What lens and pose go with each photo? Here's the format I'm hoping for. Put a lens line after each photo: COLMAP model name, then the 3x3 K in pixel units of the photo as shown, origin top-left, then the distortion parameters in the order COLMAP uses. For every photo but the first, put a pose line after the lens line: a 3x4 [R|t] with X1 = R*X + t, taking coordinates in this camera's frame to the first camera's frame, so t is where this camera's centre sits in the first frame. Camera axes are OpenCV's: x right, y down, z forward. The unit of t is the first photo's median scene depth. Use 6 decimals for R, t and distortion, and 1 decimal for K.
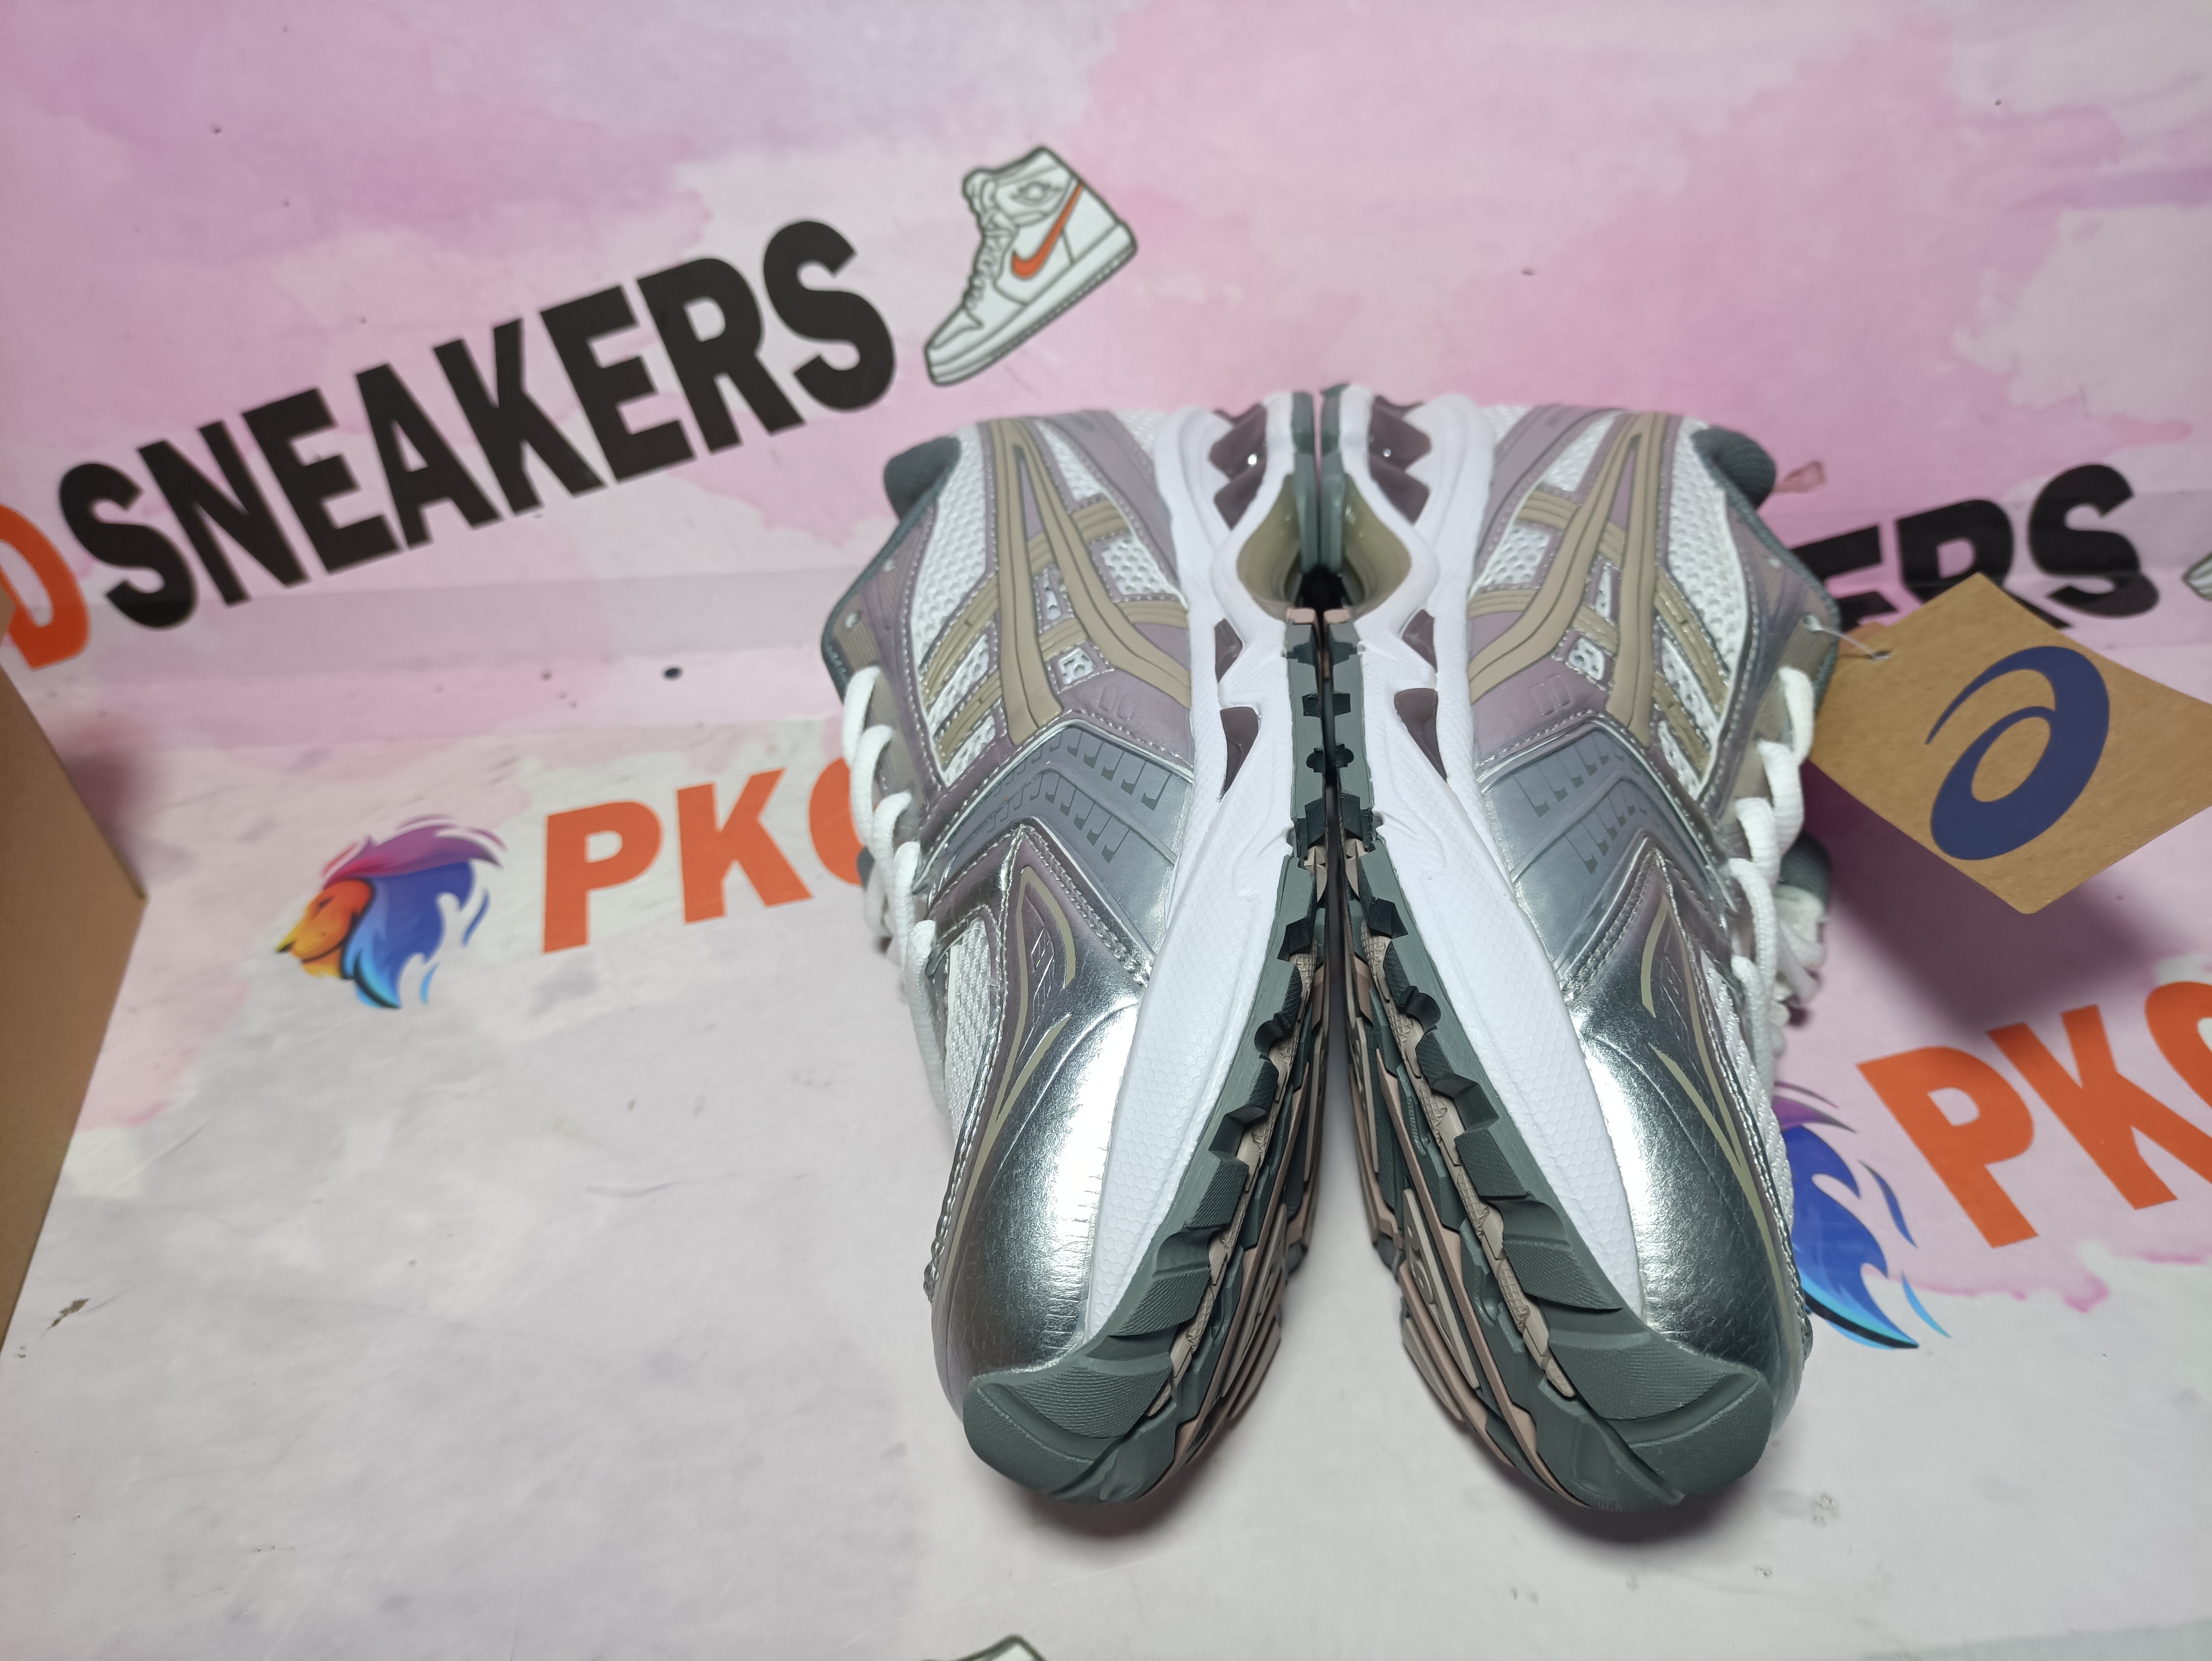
lens RADIAL K [[1689.8, 0, 1107.3], [0, 1689.8, 802.8], [0, 0, 1]] dist [0.001288, -0.005081]
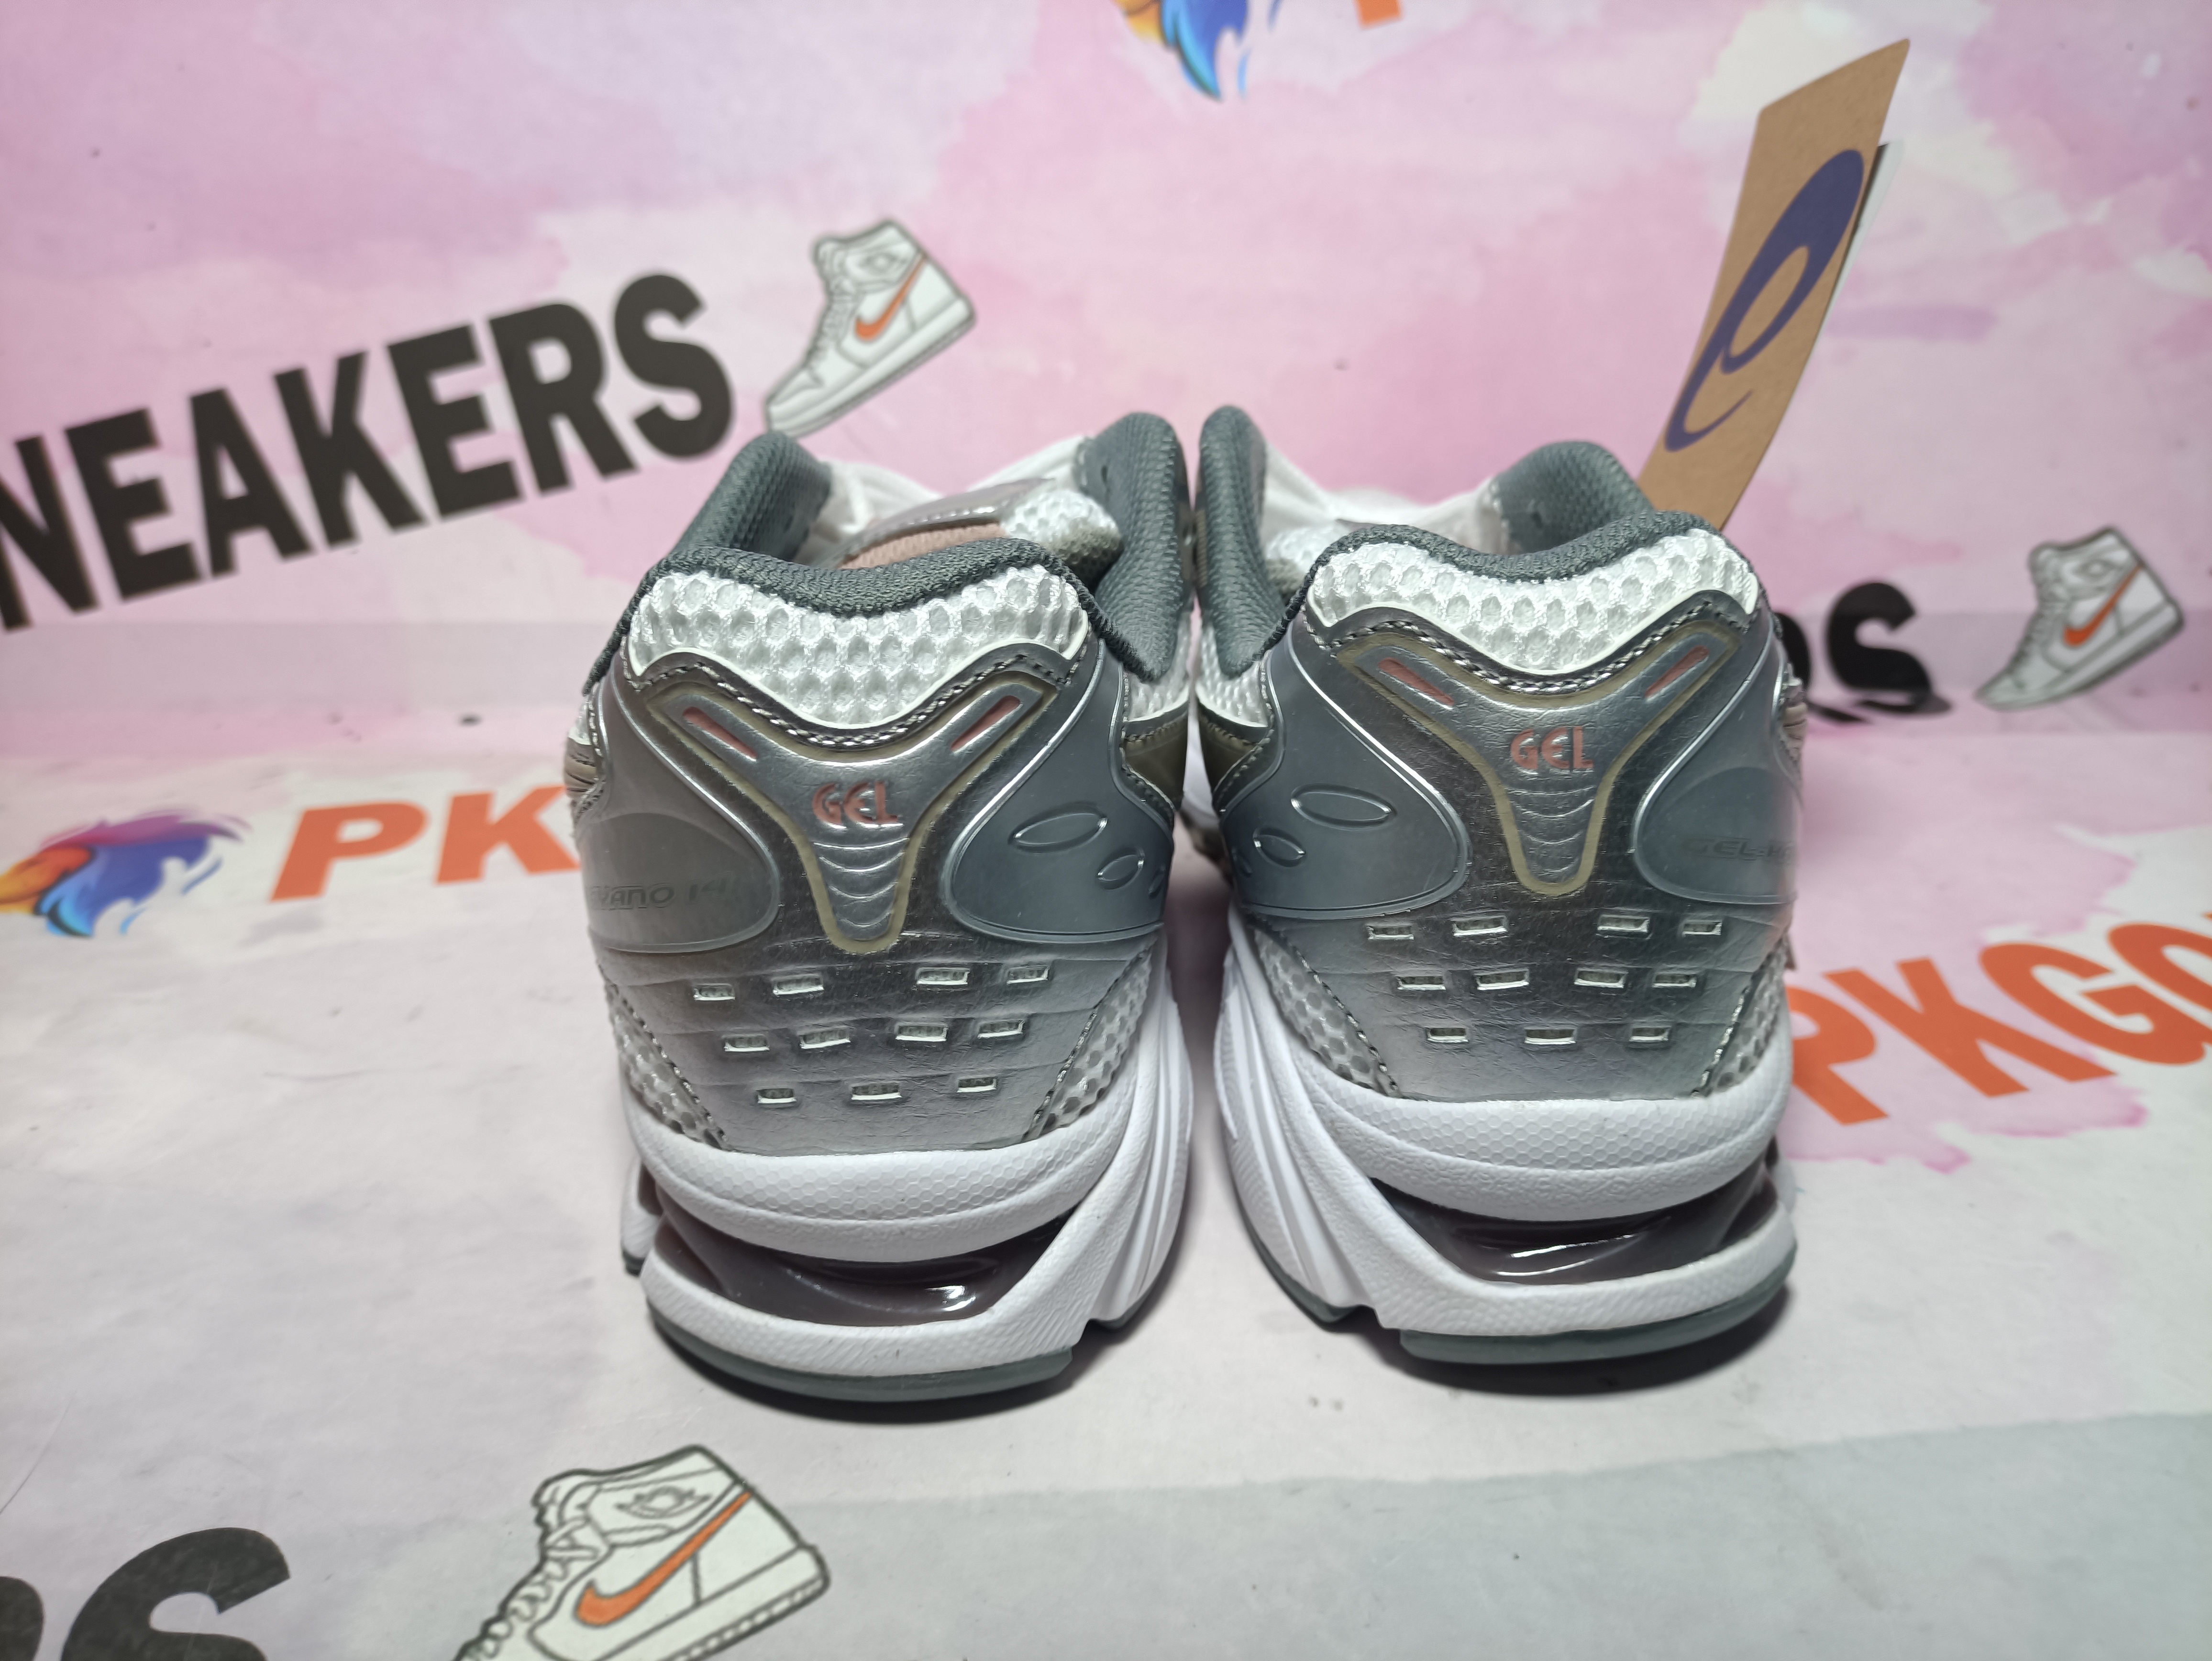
lens RADIAL K [[1689.8, 0, 1107.3], [0, 1689.8, 816.2], [0, 0, 1]] dist [0.001288, -0.005081]
pose [[0.996591, 0.049508, 0.065994, 0.045854], [-0.026722, 0.950511, -0.309539, 0.290320], [-0.078053, 0.306720, 0.948594, 0.088032]]
